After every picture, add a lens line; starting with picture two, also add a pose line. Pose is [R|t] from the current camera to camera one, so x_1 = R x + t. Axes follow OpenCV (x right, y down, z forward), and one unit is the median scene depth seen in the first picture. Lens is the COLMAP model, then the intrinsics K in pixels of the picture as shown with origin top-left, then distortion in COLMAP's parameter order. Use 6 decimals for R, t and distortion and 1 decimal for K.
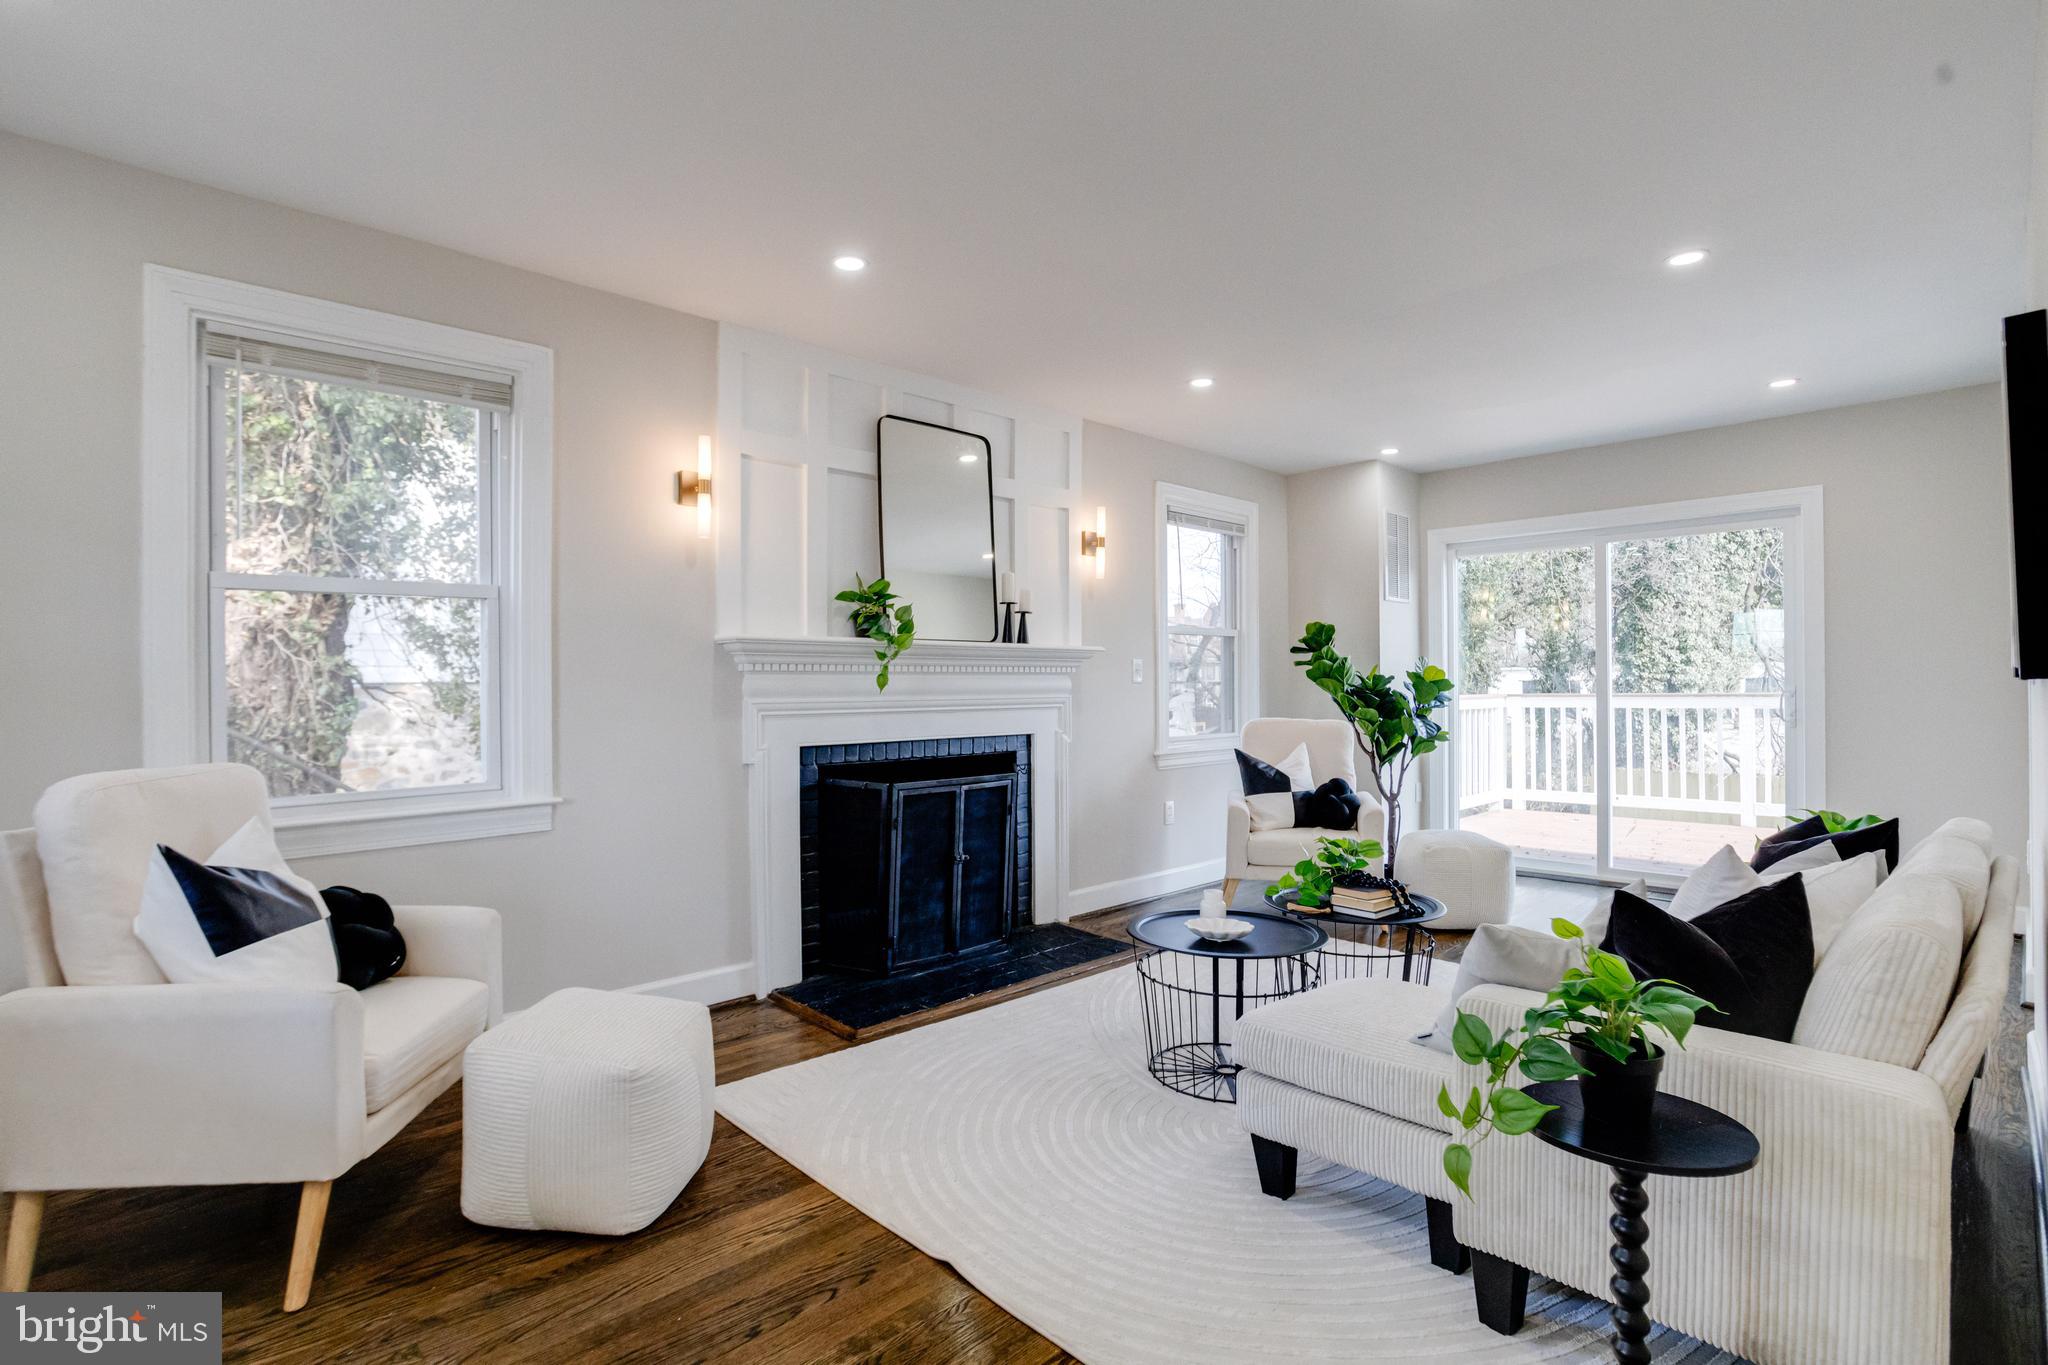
lens RADIAL K [[993.9, 0, 1007.4], [0, 993.9, 678.1], [0, 0, 1]] dist [-0.044792, 0.025436]
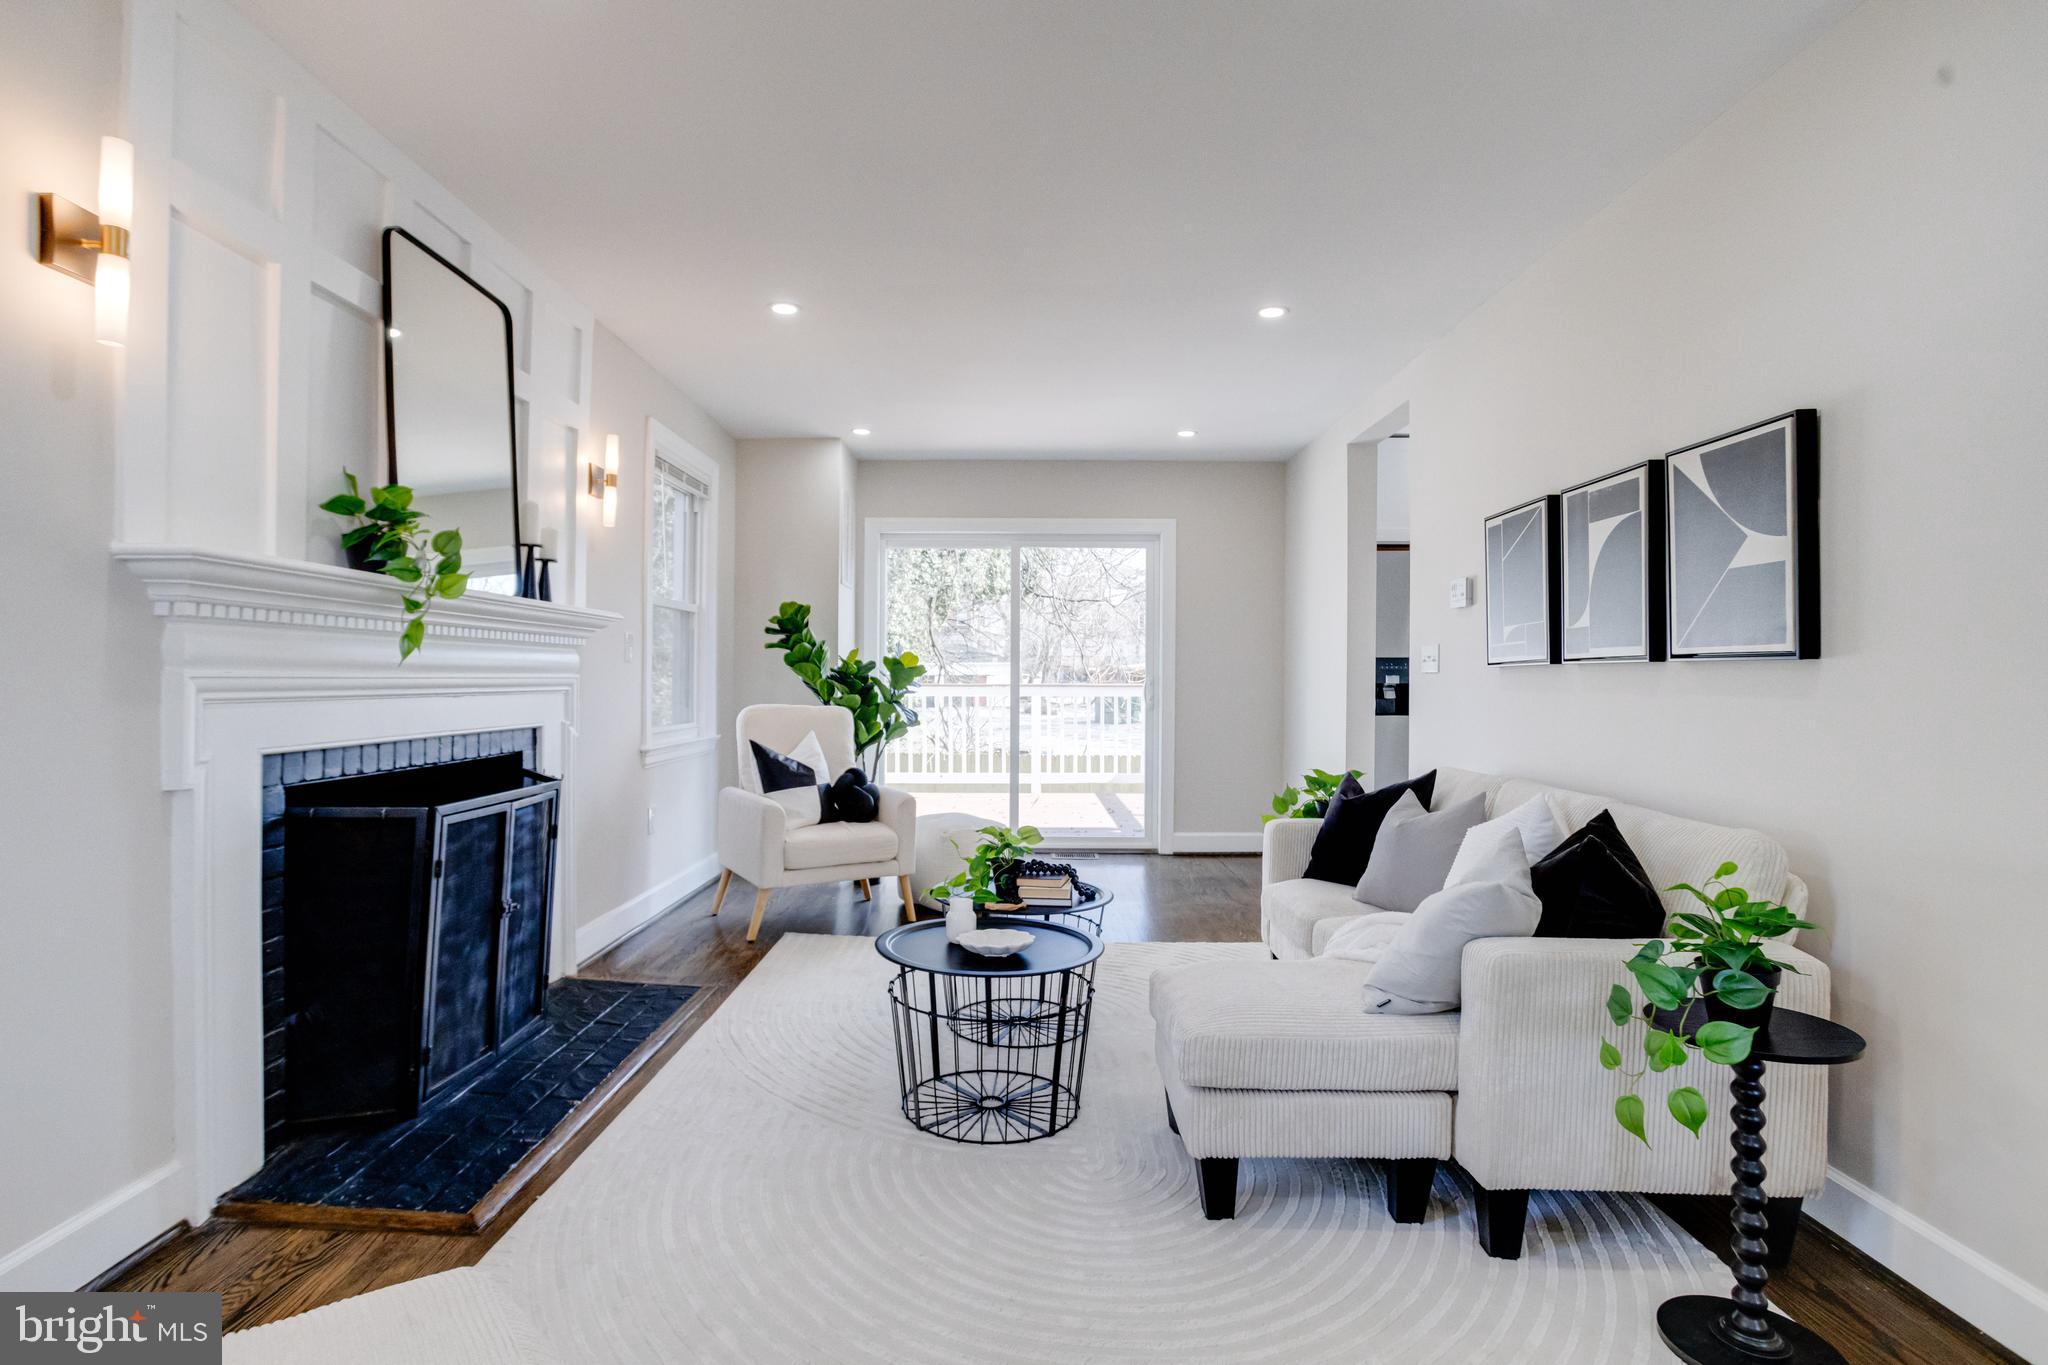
lens RADIAL K [[993.9, 0, 1007.4], [0, 993.9, 678.1], [0, 0, 1]] dist [-0.044792, 0.025436]
pose [[0.704643, 0.011615, 0.709467, -0.296503], [-0.016339, 0.999866, -0.000141, 0.017521], [-0.709374, -0.011493, 0.704739, 0.290026]]
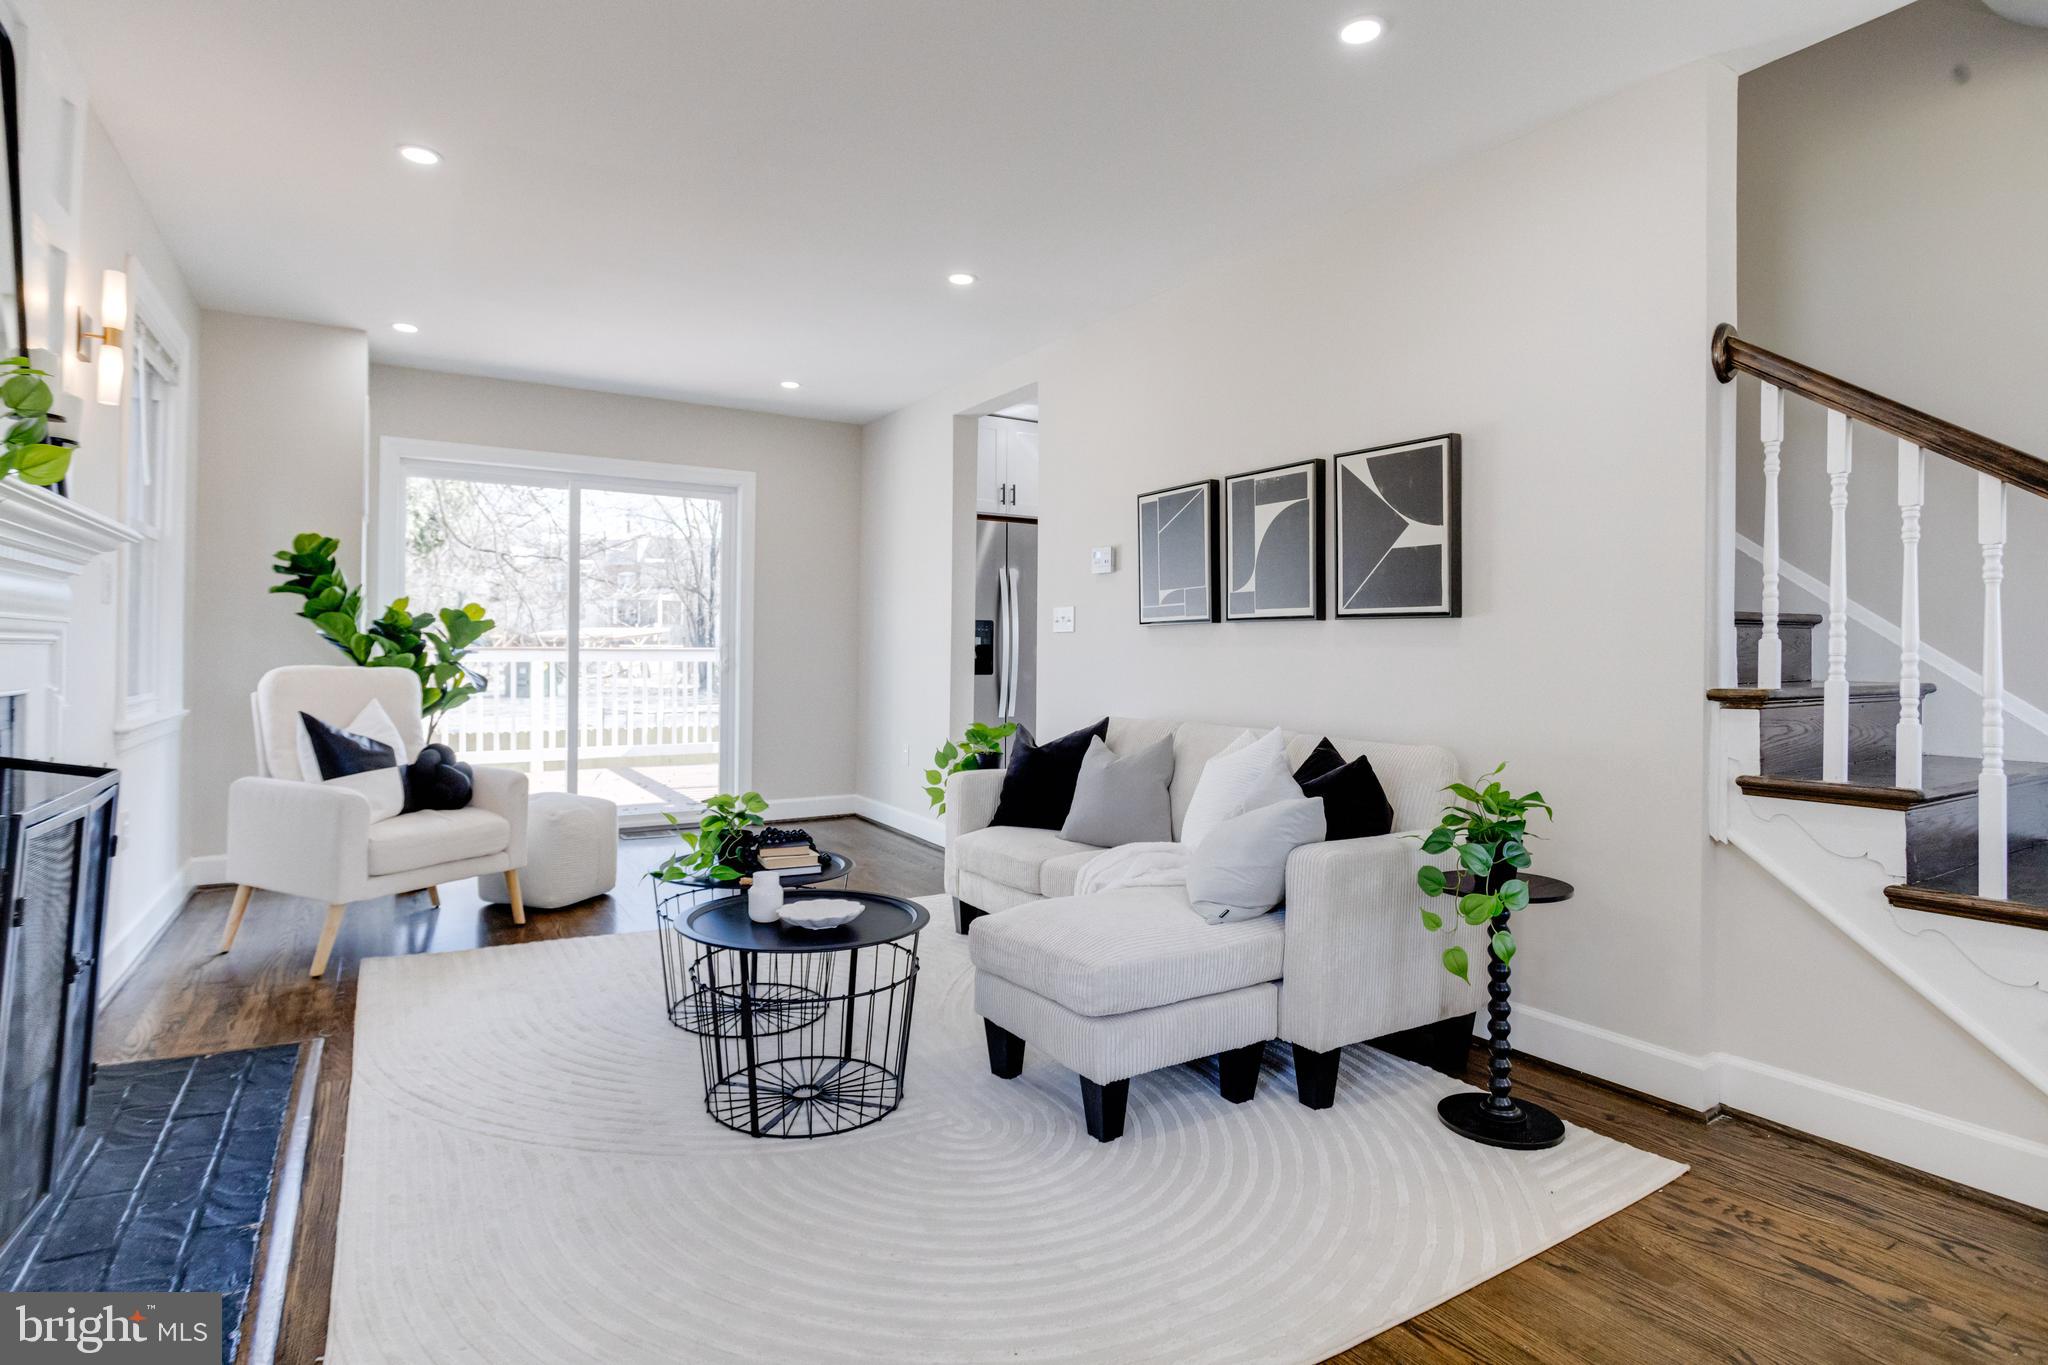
lens RADIAL K [[1015.2, 0, 997.6], [0, 1015.2, 649.8], [0, 0, 1]] dist [-0.036179, 0.015380]
pose [[0.220144, 0.012420, 0.975388, -0.408957], [-0.018180, 0.999798, -0.008627, 0.036055], [-0.975298, -0.015833, 0.220325, 0.517578]]
